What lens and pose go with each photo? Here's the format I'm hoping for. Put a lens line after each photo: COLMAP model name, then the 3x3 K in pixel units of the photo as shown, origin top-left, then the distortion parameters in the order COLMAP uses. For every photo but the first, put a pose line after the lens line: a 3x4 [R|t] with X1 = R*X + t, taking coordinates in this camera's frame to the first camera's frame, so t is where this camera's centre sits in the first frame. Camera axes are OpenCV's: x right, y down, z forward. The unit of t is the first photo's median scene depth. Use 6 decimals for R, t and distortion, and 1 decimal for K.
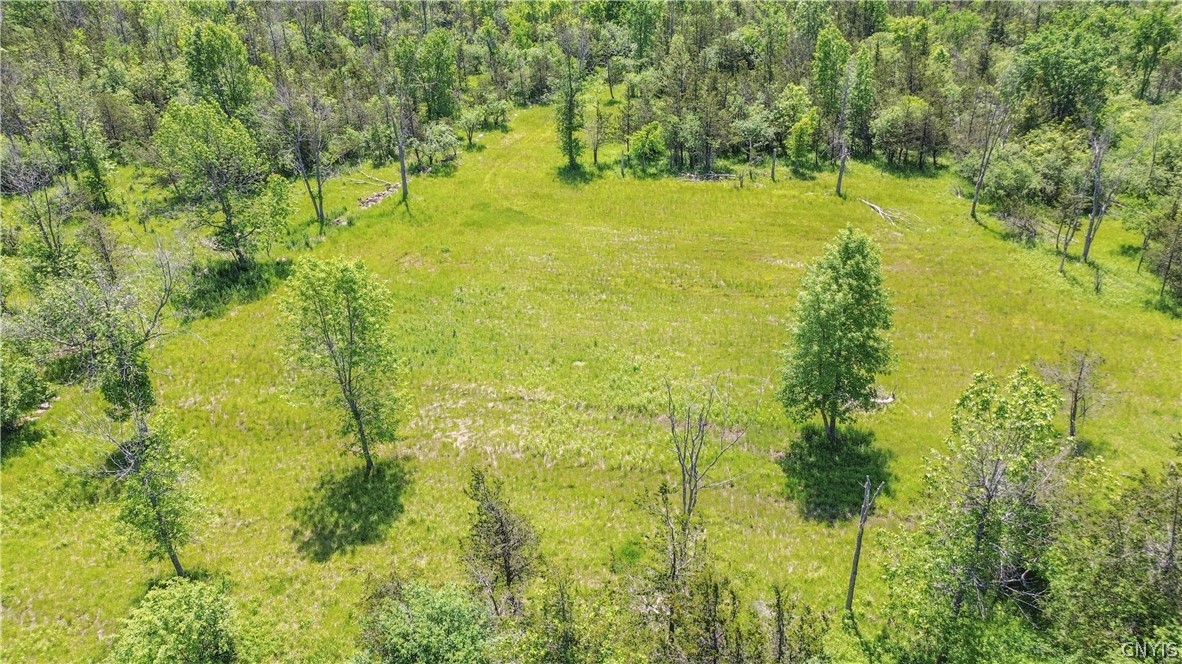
lens RADIAL K [[855.7, 0, 591.4], [0, 855.7, 328.3], [0, 0, 1]] dist [0.060219, -0.049557]
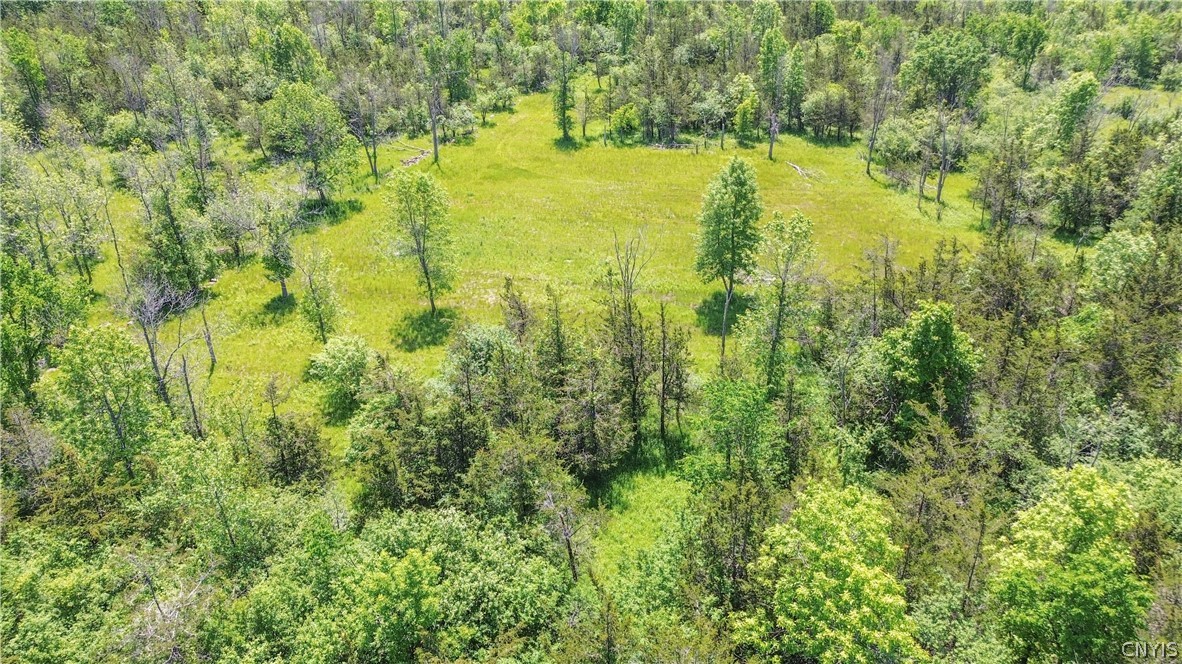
lens RADIAL K [[855.7, 0, 591.4], [0, 855.7, 328.3], [0, 0, 1]] dist [0.060219, -0.049557]
pose [[0.999994, 0.001384, 0.003200, 0.012053], [-0.001382, 0.999999, -0.000542, 0.092496], [-0.003200, 0.000538, 0.999995, -0.268785]]
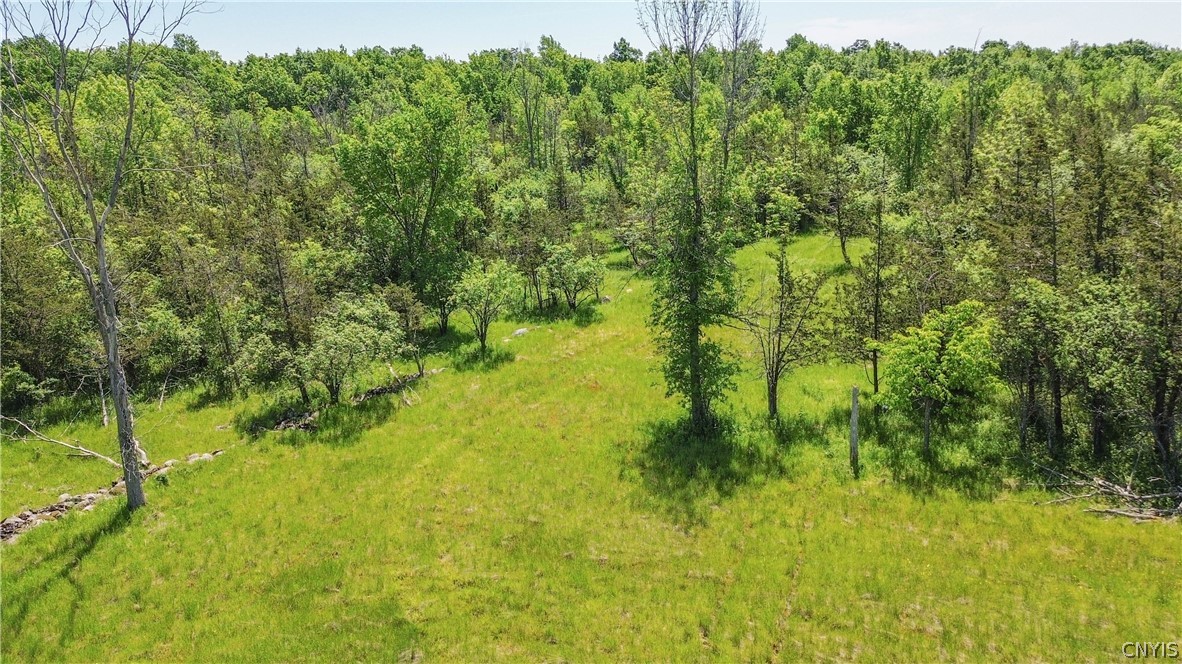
lens RADIAL K [[904.4, 0, 591.0], [0, 904.4, 332.0], [0, 0, 1]] dist [0.050900, -0.006315]
pose [[0.963690, 0.027134, -0.265643, 0.030220], [-0.084536, 0.974656, -0.207121, -0.147635], [0.253290, 0.222057, 0.941560, 0.648063]]
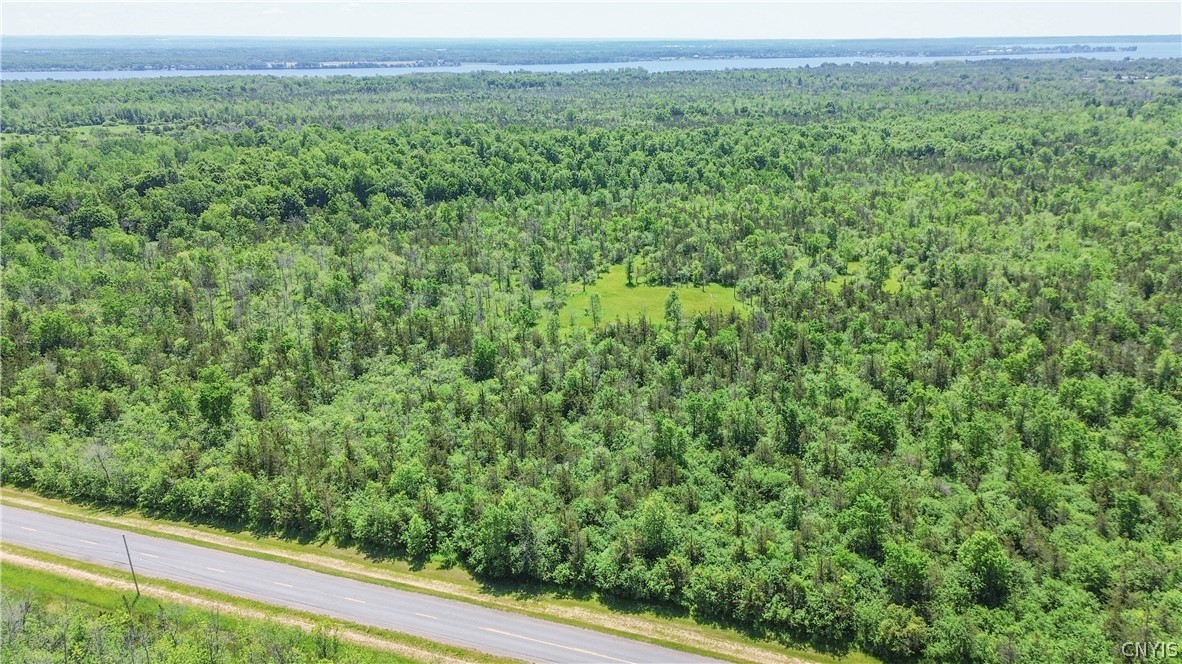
lens RADIAL K [[904.4, 0, 591.0], [0, 904.4, 332.0], [0, 0, 1]] dist [0.050900, -0.006315]
pose [[0.997879, 0.014384, -0.063479, 0.054294], [-0.024198, 0.987357, -0.156654, 0.570247], [0.060423, 0.157858, 0.985611, -2.527338]]
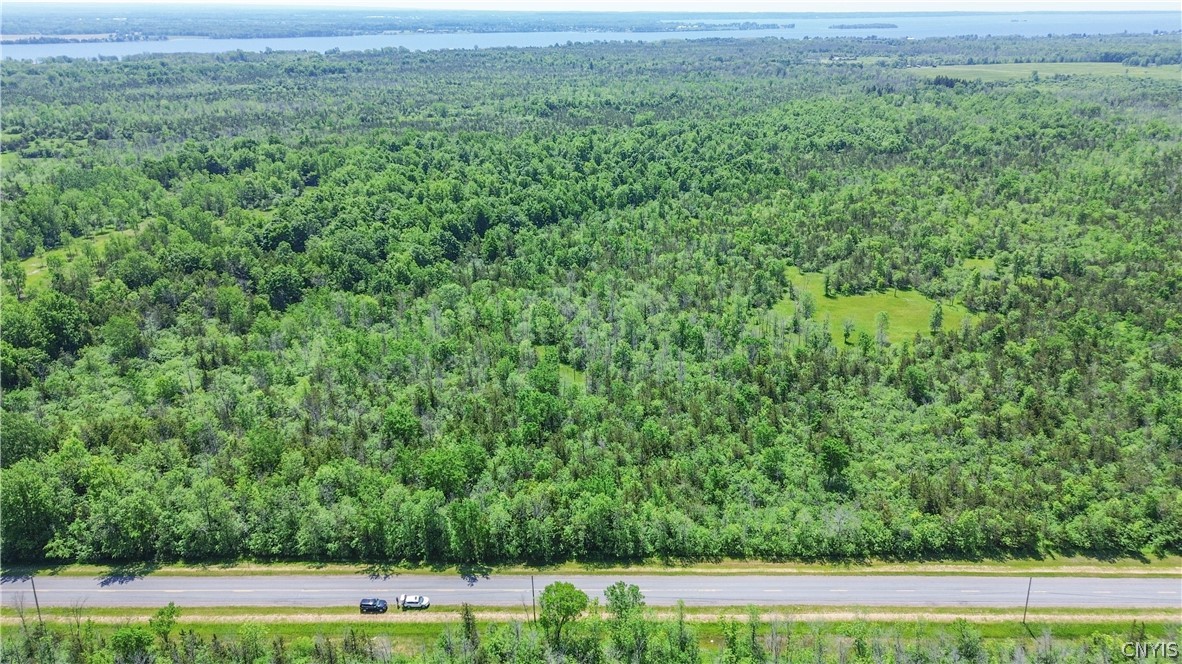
lens RADIAL K [[904.4, 0, 591.0], [0, 904.4, 332.0], [0, 0, 1]] dist [0.050900, -0.006315]
pose [[0.957632, -0.095451, 0.271718, -2.183299], [0.127707, 0.986388, -0.103581, 0.265731], [-0.258132, 0.133892, 0.956787, -2.644378]]
